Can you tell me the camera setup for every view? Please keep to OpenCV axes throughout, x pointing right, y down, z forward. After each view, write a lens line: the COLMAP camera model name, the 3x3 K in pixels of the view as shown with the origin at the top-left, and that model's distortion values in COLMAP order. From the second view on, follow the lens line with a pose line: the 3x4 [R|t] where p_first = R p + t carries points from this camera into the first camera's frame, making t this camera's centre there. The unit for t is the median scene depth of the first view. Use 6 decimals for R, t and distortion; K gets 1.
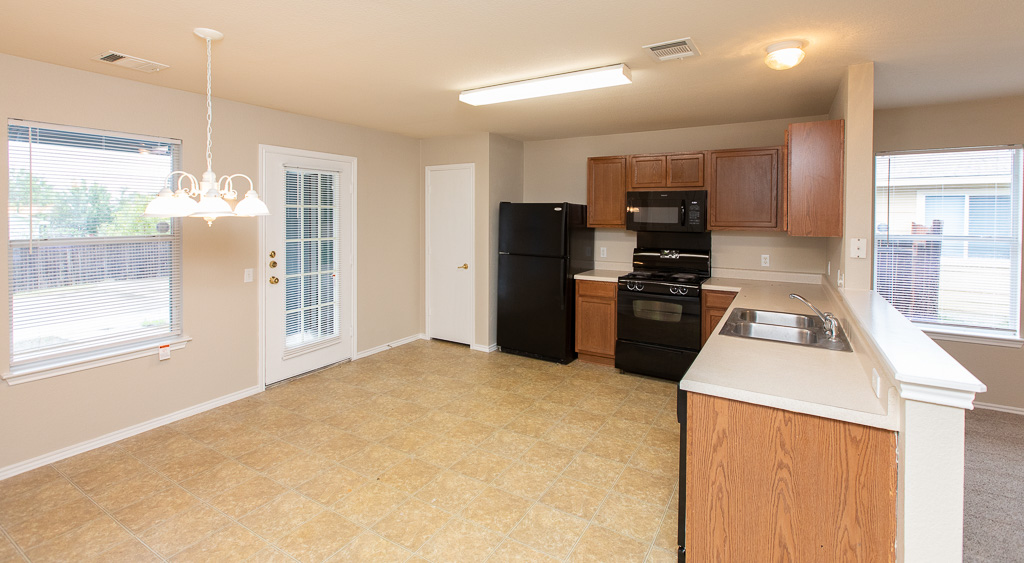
lens RADIAL K [[450.2, 0, 511.2], [0, 450.2, 222.0], [0, 0, 1]] dist [0.030441, 0.000177]
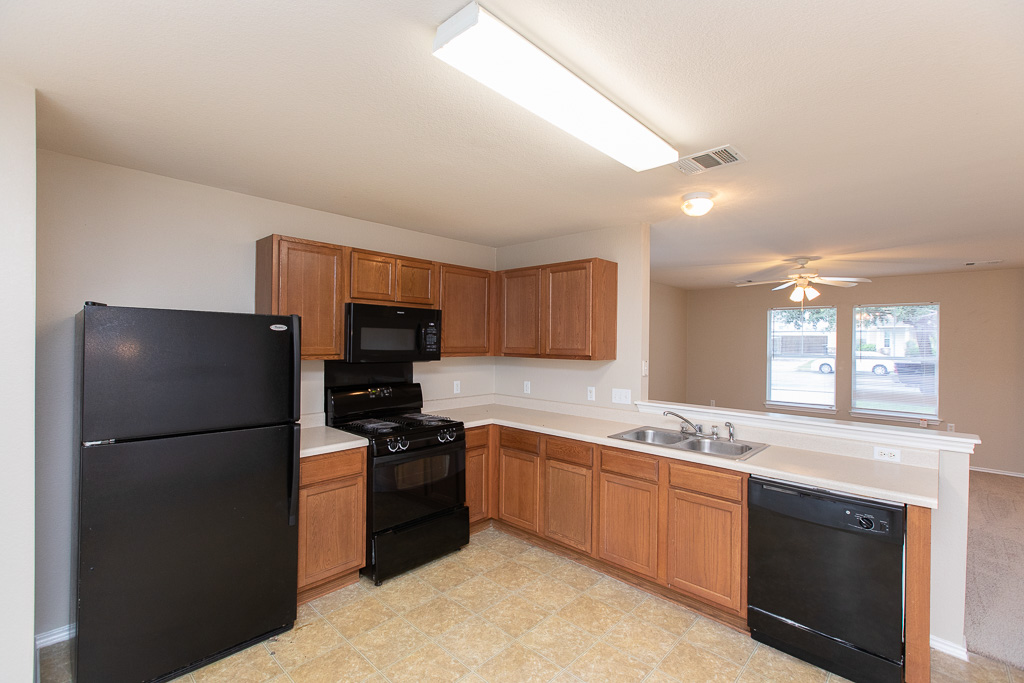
lens RADIAL K [[455.9, 0, 510.9], [0, 455.9, 336.8], [0, 0, 1]] dist [0.000460, -0.000004]
pose [[0.221503, 0.004578, 0.975149, -0.357295], [0.009009, 0.999937, -0.006741, -0.013337], [-0.975118, 0.010279, 0.221448, 0.686525]]
